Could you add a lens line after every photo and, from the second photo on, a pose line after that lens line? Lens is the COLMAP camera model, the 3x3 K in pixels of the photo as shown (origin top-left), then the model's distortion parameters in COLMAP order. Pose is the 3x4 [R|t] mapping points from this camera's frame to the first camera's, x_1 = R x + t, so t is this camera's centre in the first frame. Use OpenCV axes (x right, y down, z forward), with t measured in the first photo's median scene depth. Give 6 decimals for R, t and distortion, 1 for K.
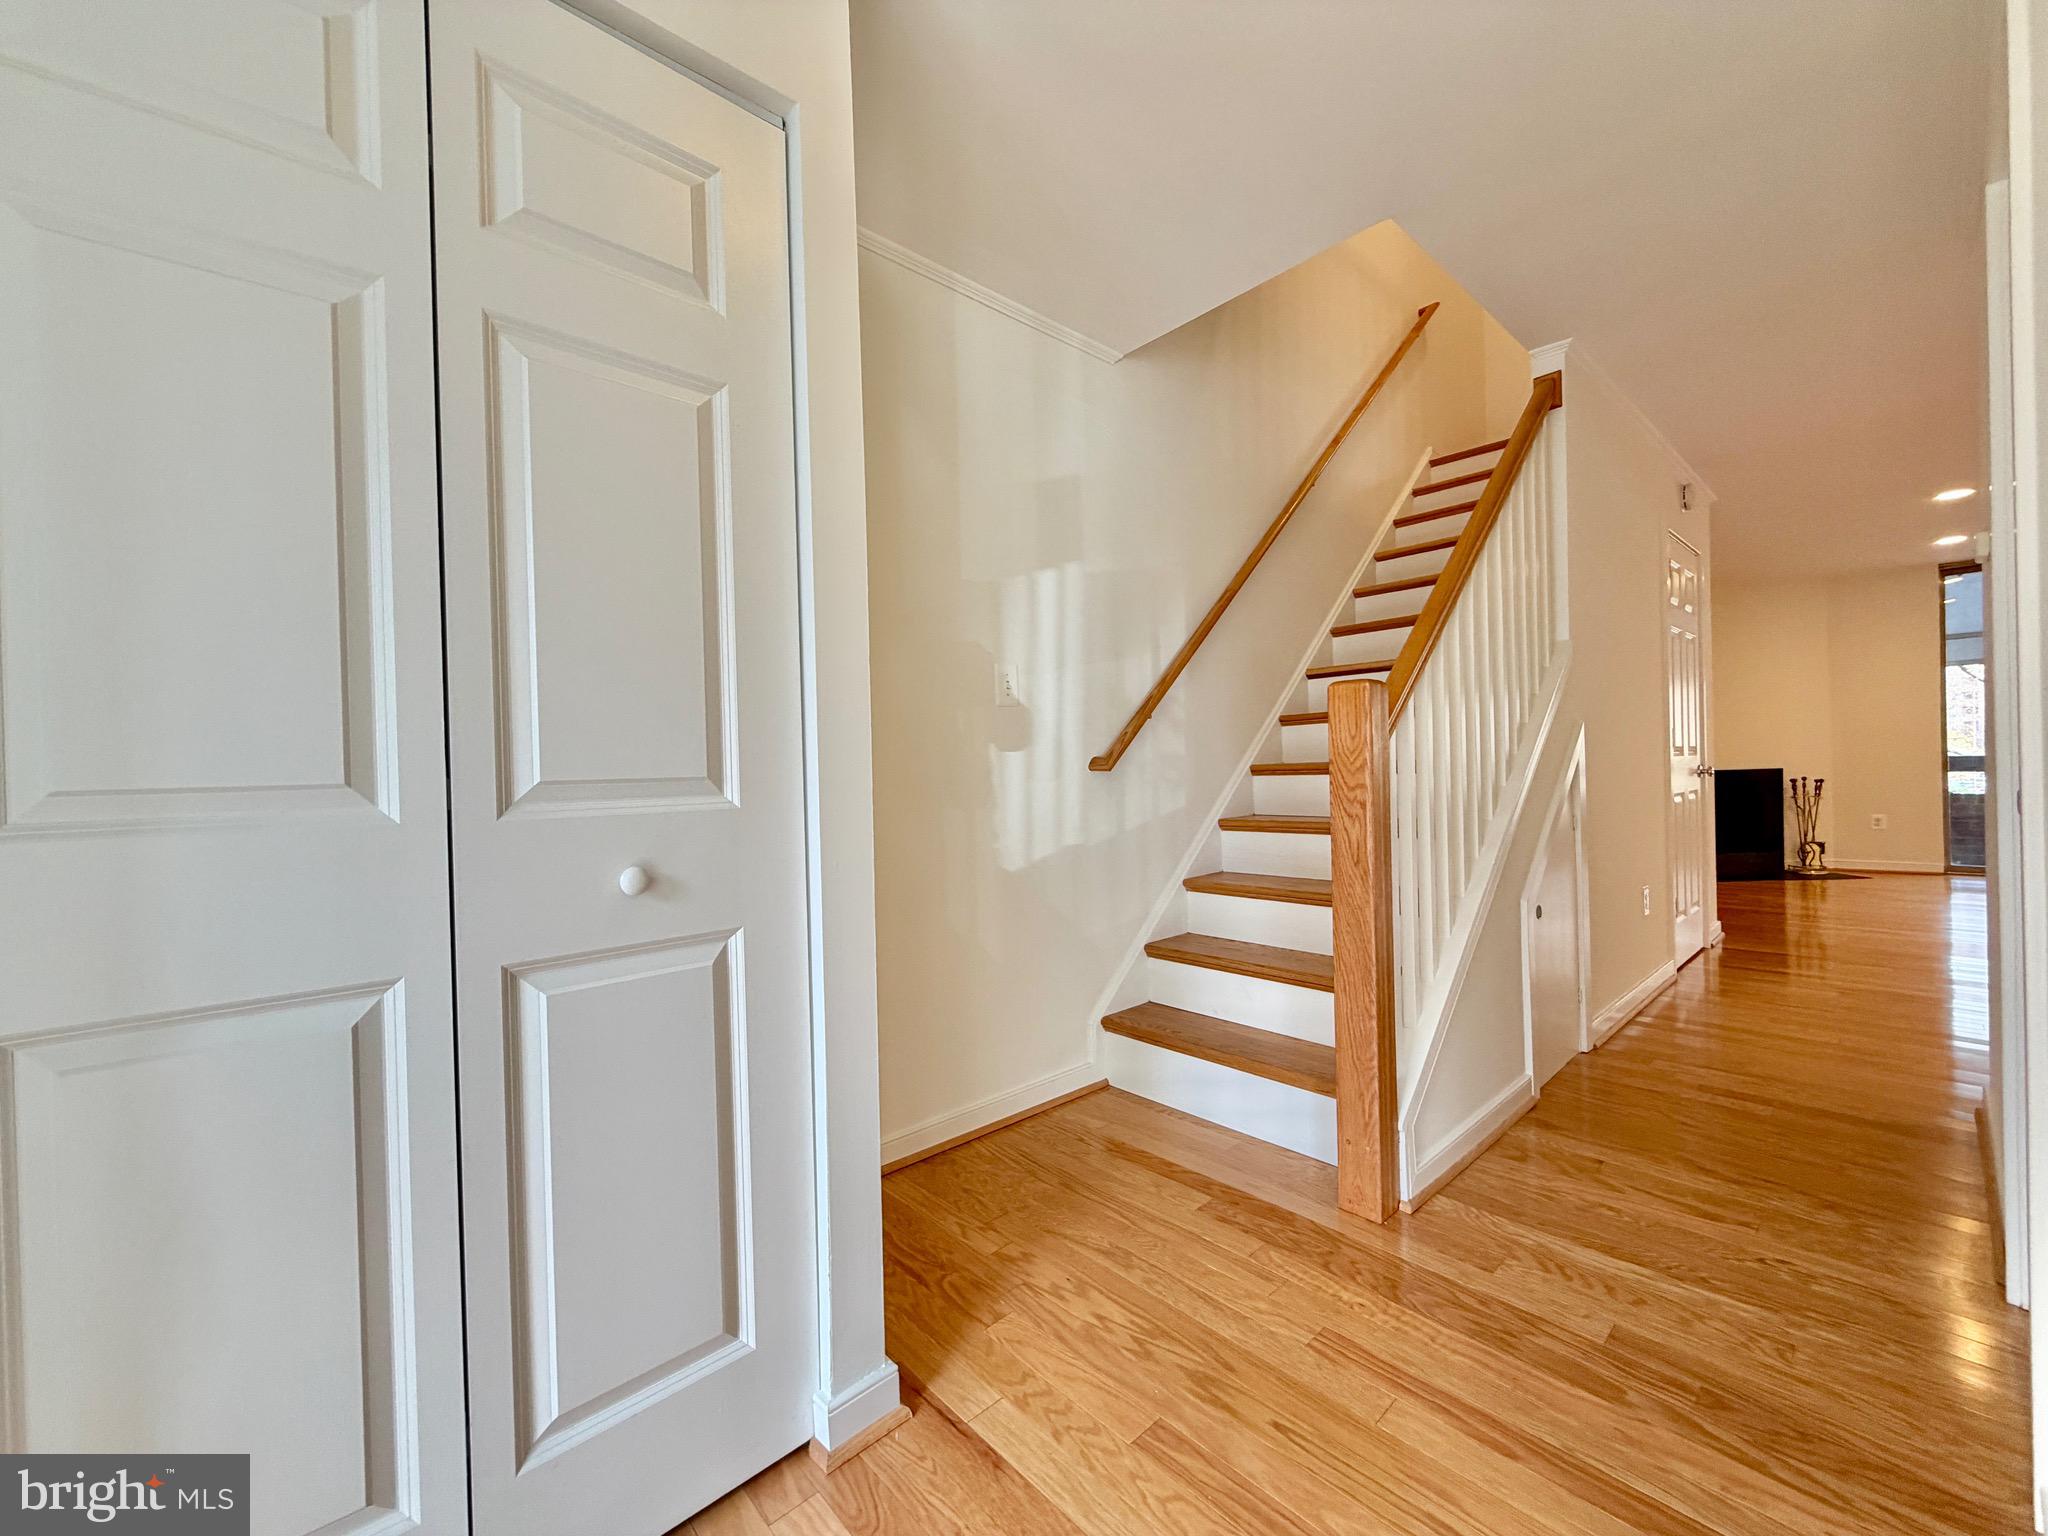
lens RADIAL K [[814.6, 0, 1014.3], [0, 814.6, 772.9], [0, 0, 1]] dist [0.001306, -0.000128]
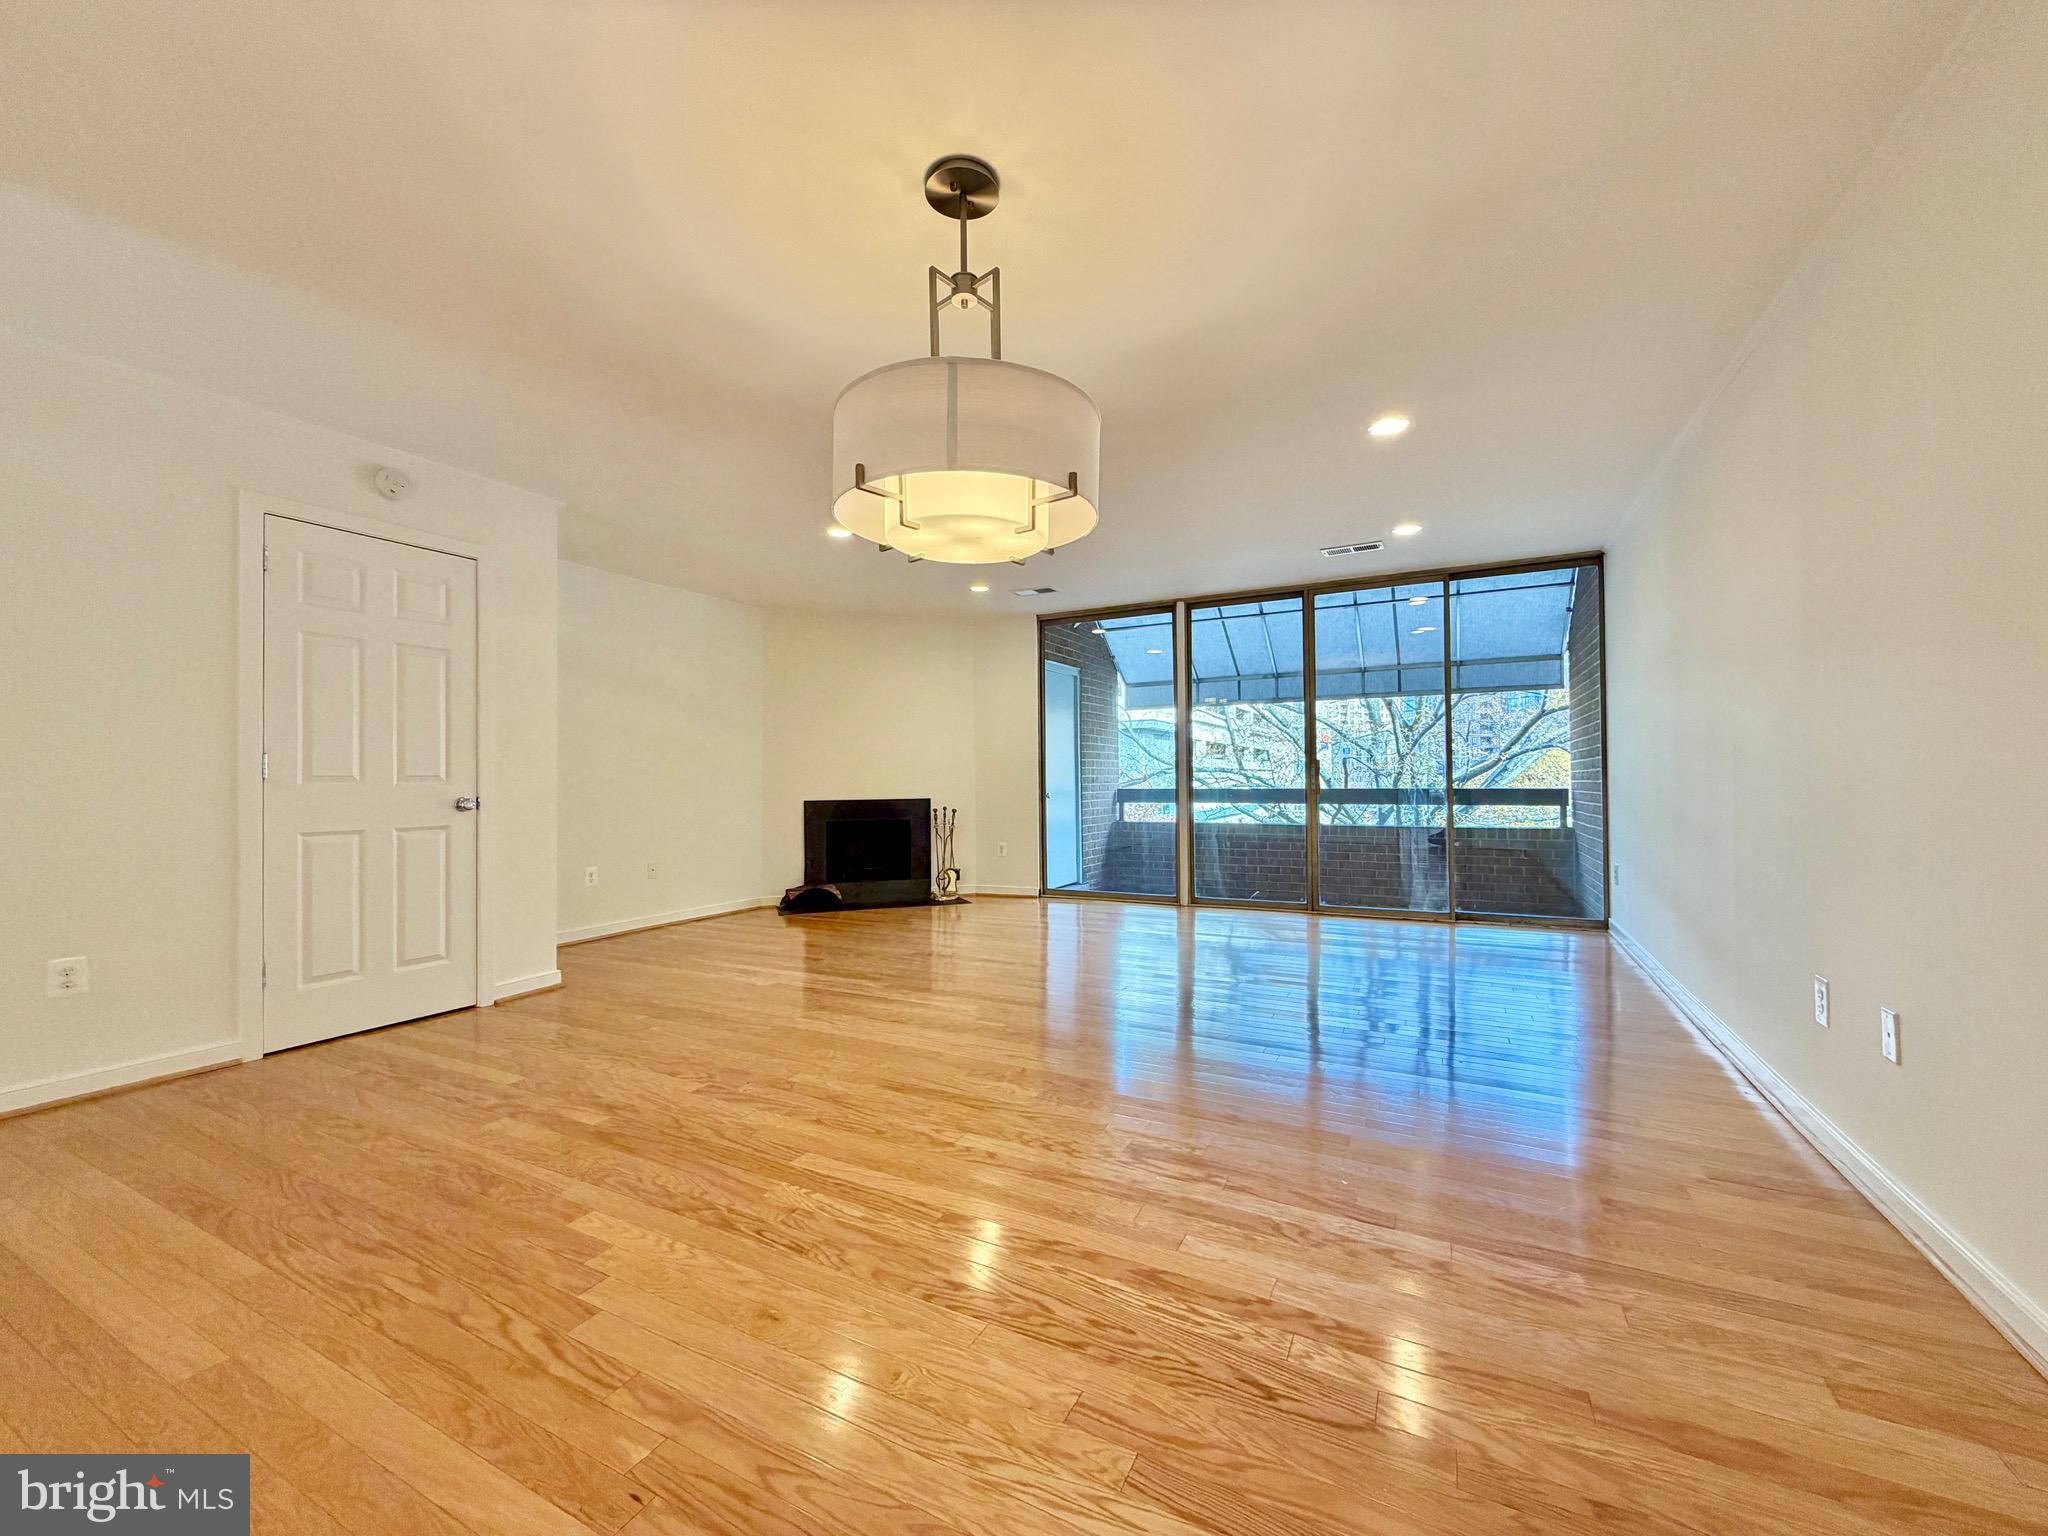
lens RADIAL K [[814.6, 0, 1014.3], [0, 814.6, 772.9], [0, 0, 1]] dist [0.001306, -0.000128]
pose [[0.937065, 0.021089, 0.348517, 0.688958], [-0.012382, 0.999554, -0.027192, -0.011893], [-0.348935, 0.021165, 0.936908, -0.017298]]
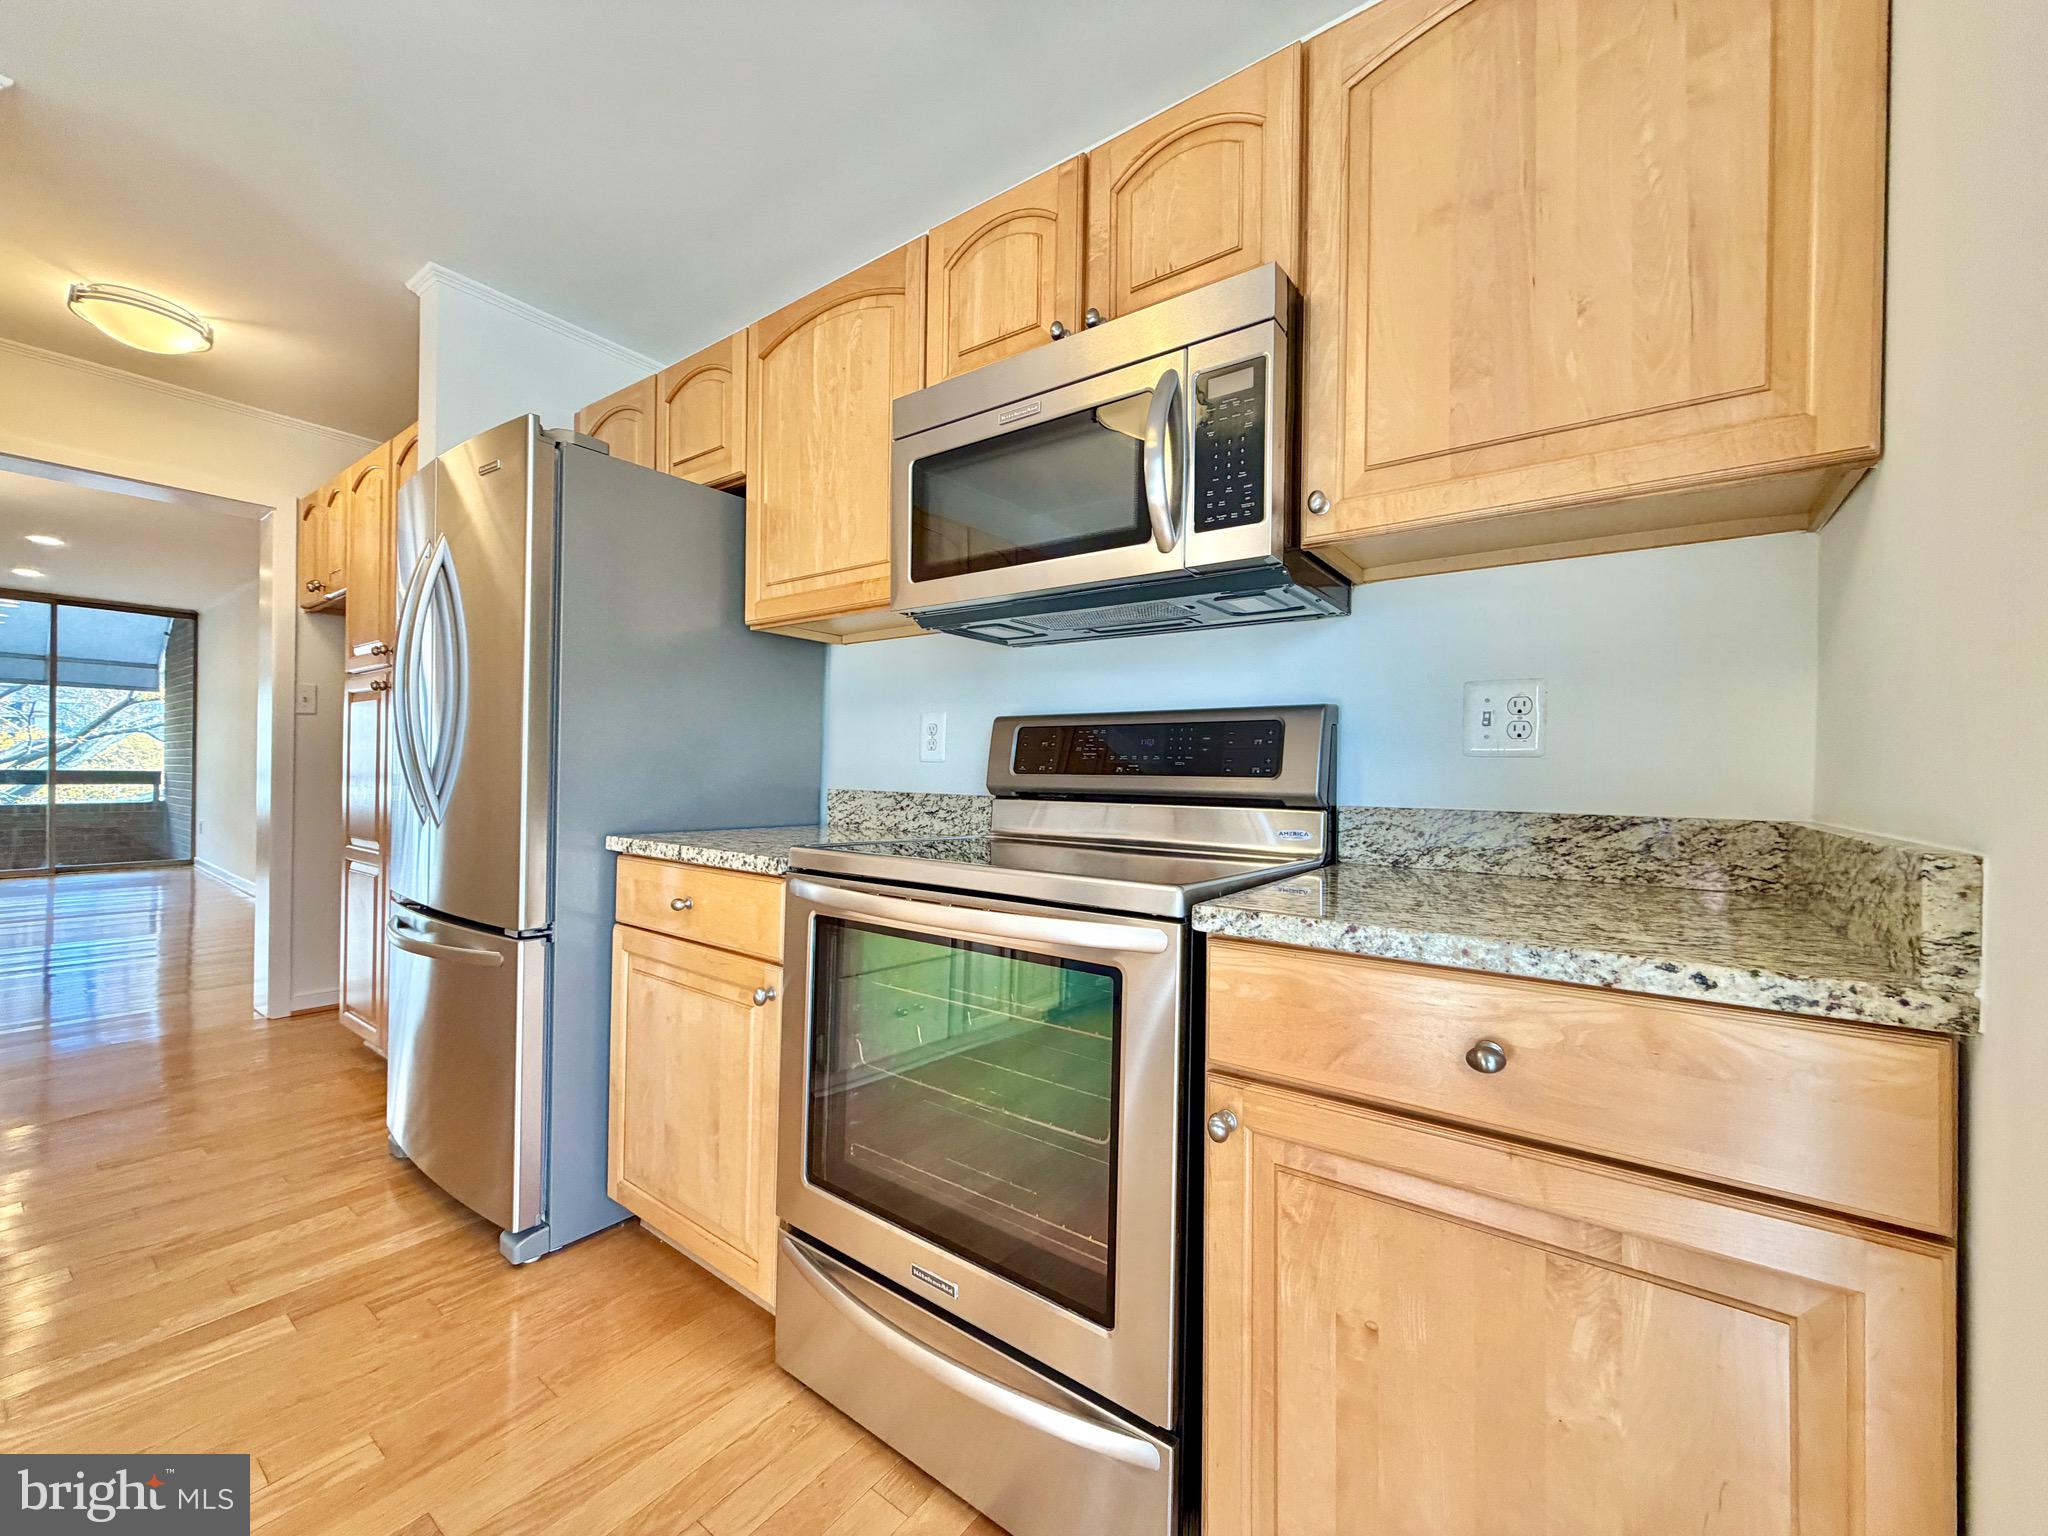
lens RADIAL K [[817.3, 0, 1017.1], [0, 817.3, 769.7], [0, 0, 1]] dist [-0.001550, 0.000555]
pose [[-0.200827, 0.022619, 0.979366, 0.117538], [-0.001138, 0.999727, -0.023323, -0.001176], [-0.979626, -0.005799, -0.200746, -0.397560]]
